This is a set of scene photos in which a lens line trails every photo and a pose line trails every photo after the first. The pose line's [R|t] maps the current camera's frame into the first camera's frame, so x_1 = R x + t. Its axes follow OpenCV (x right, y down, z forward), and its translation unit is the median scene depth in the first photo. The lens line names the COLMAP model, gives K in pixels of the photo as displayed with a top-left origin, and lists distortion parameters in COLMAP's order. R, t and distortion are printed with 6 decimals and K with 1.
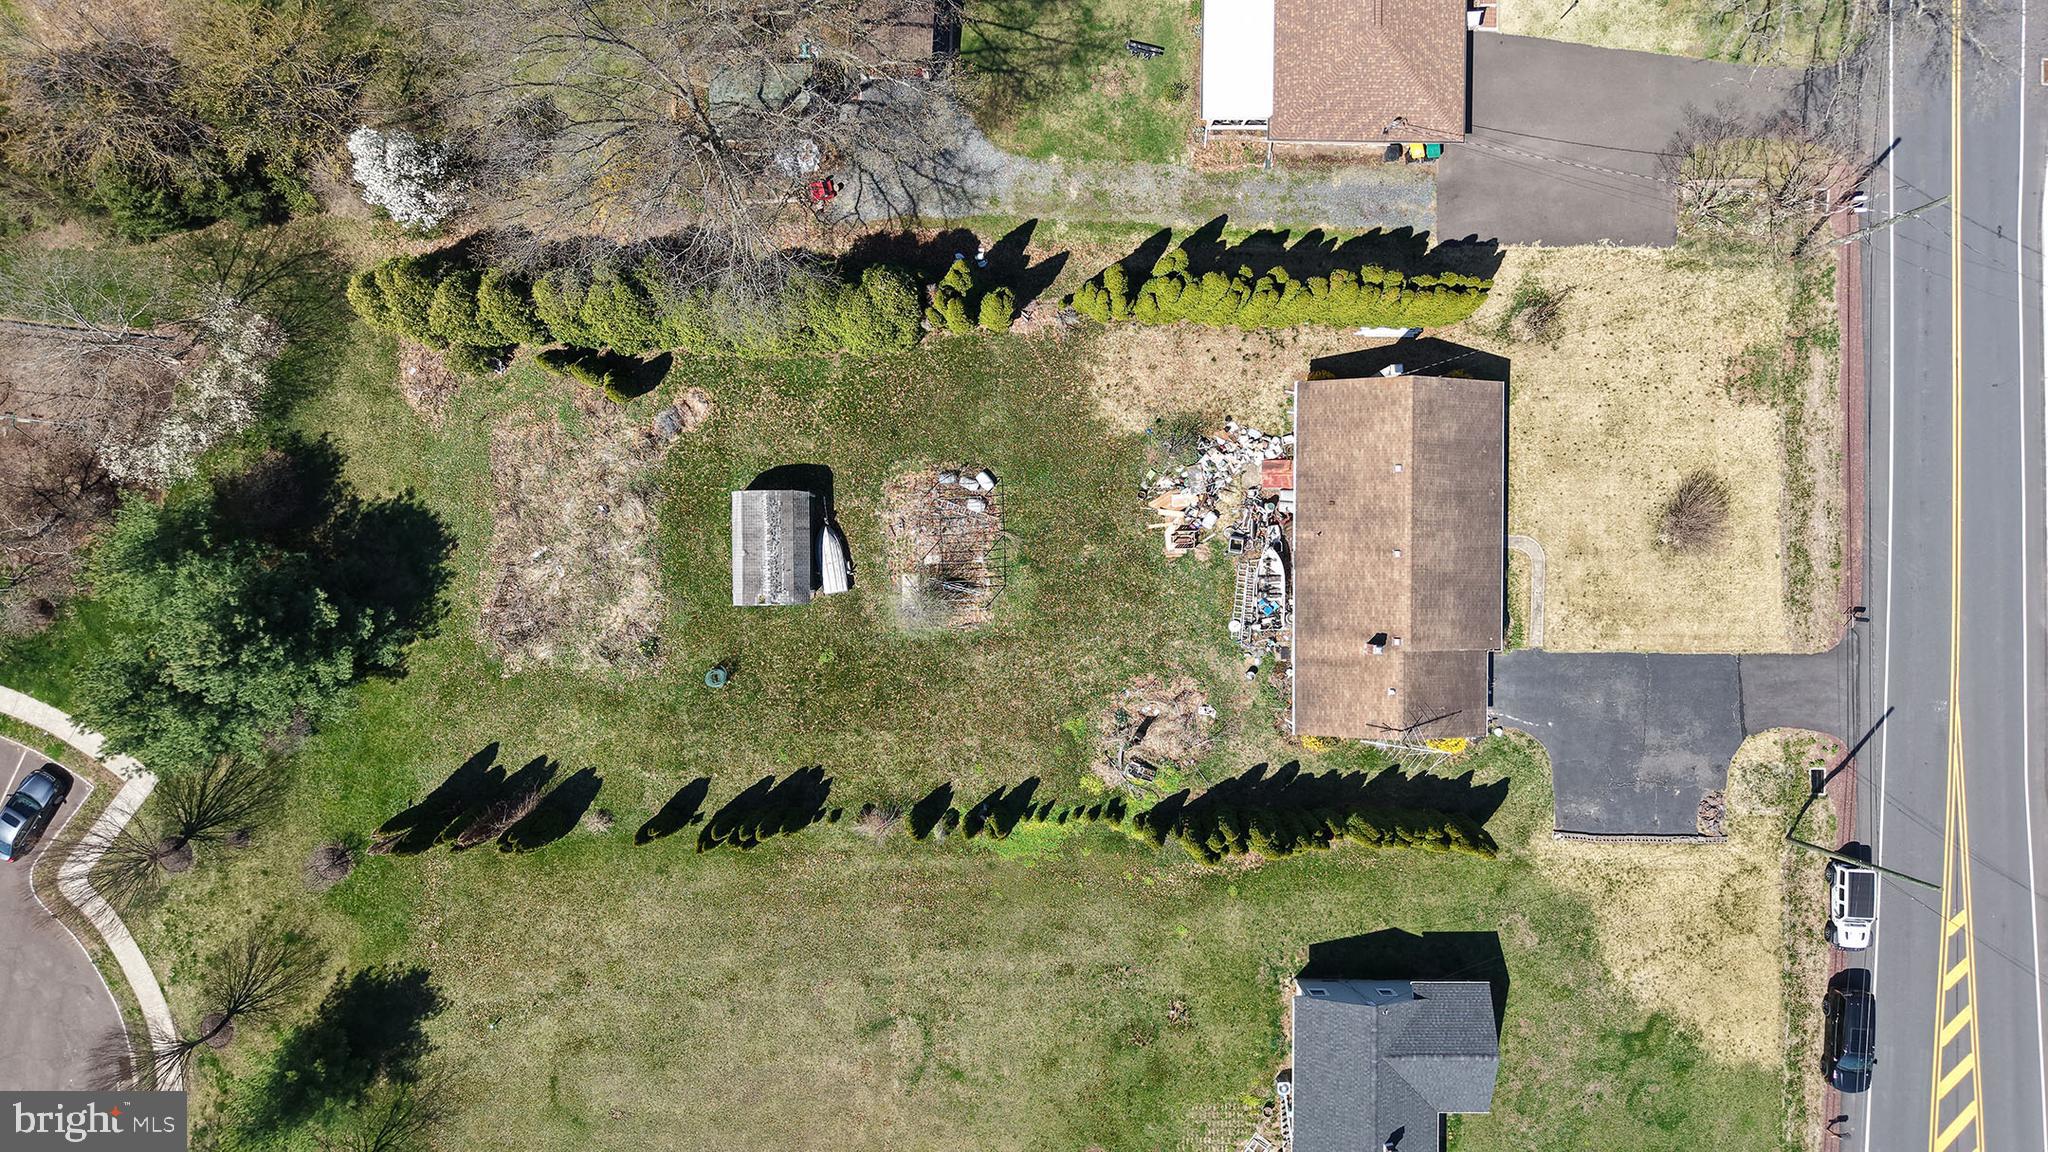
lens RADIAL K [[1355.0, 0, 1014.2], [0, 1355.0, 582.7], [0, 0, 1]] dist [0.028460, -0.020609]
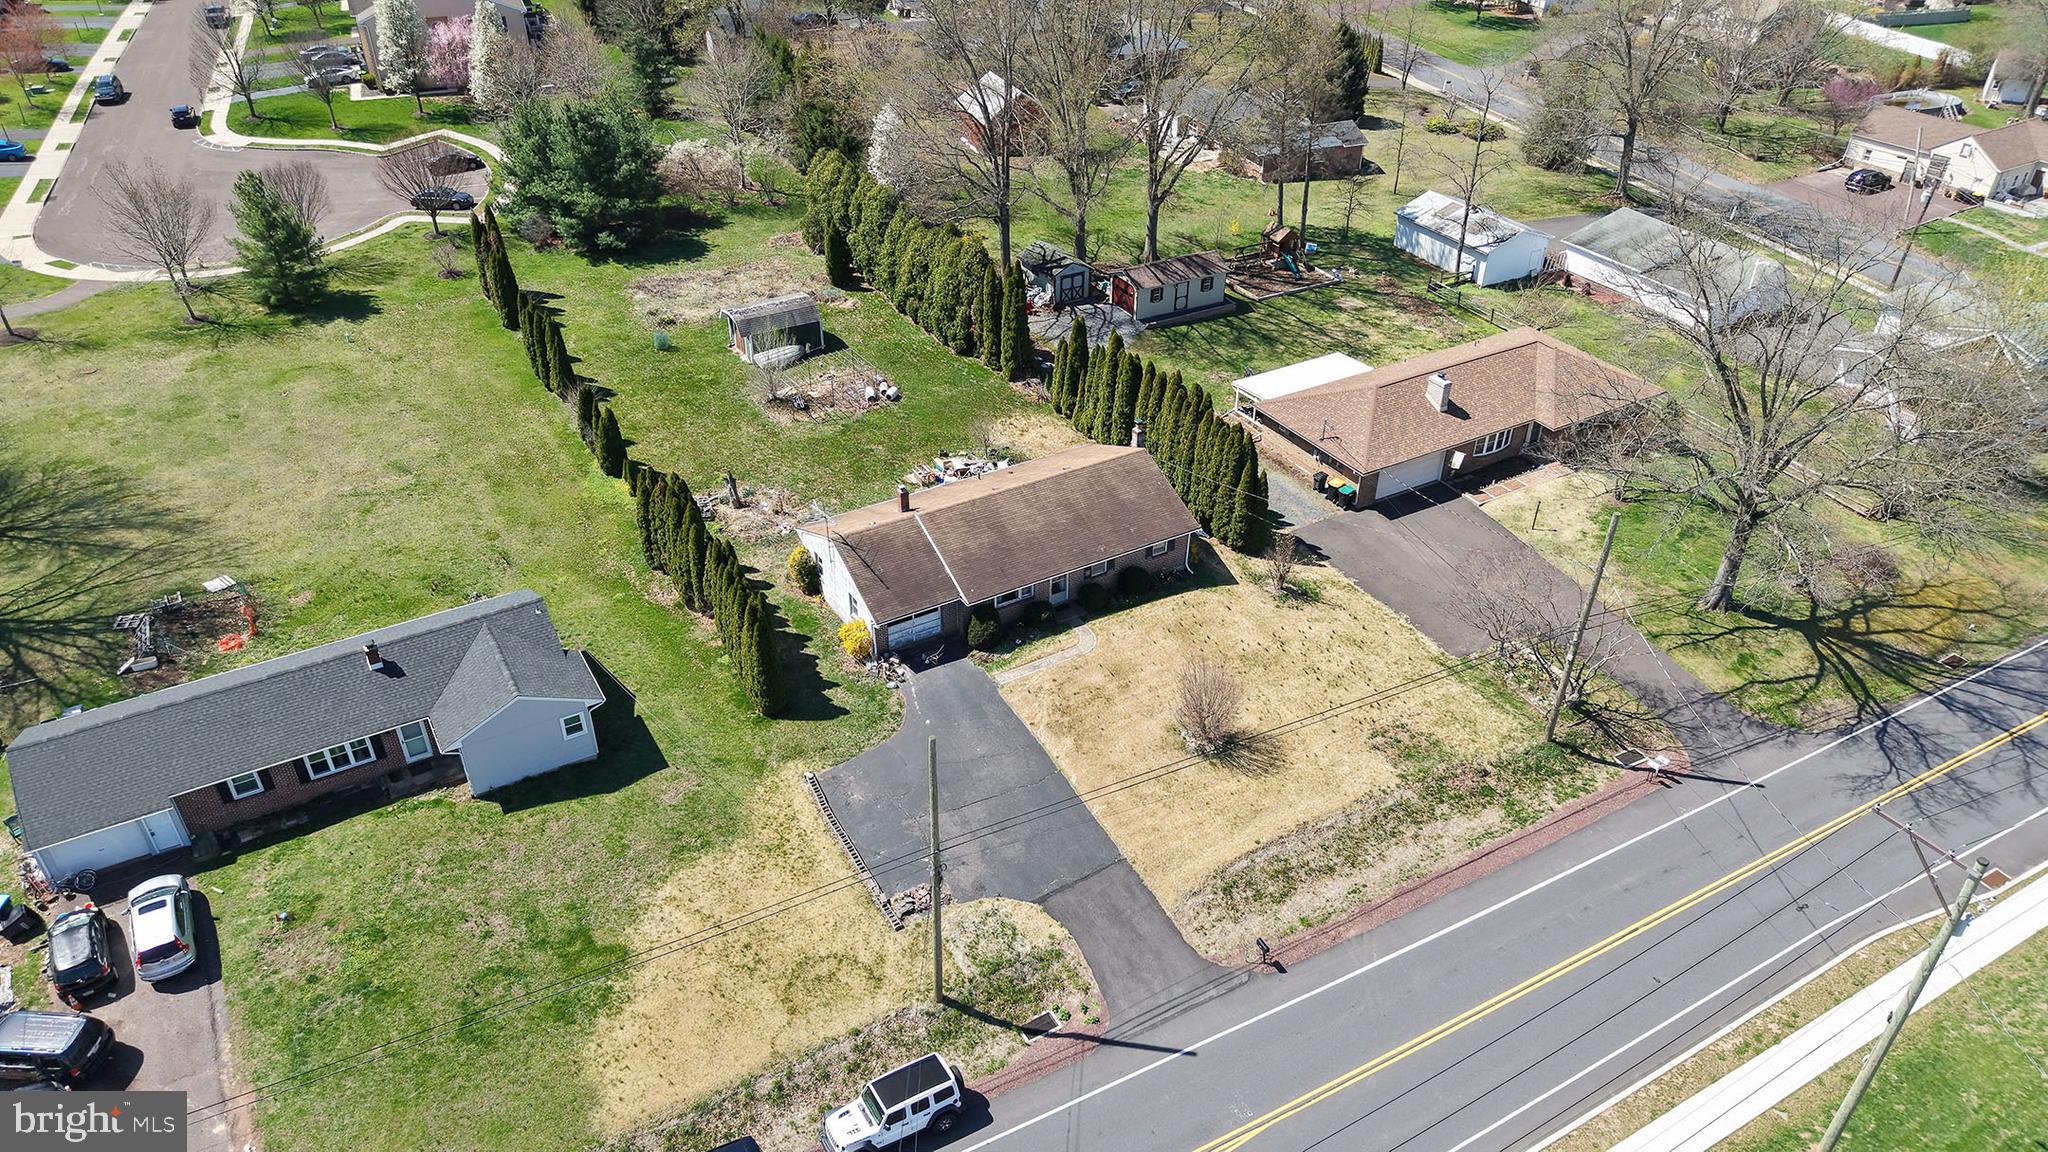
lens RADIAL K [[1369.2, 0, 1029.1], [0, 1369.2, 571.5], [0, 0, 1]] dist [0.104145, -0.190451]
pose [[0.511993, 0.471195, -0.718219, 1.000565], [-0.858989, 0.281825, -0.427449, 0.390285], [0.001000, 0.835793, 0.549044, 0.450526]]
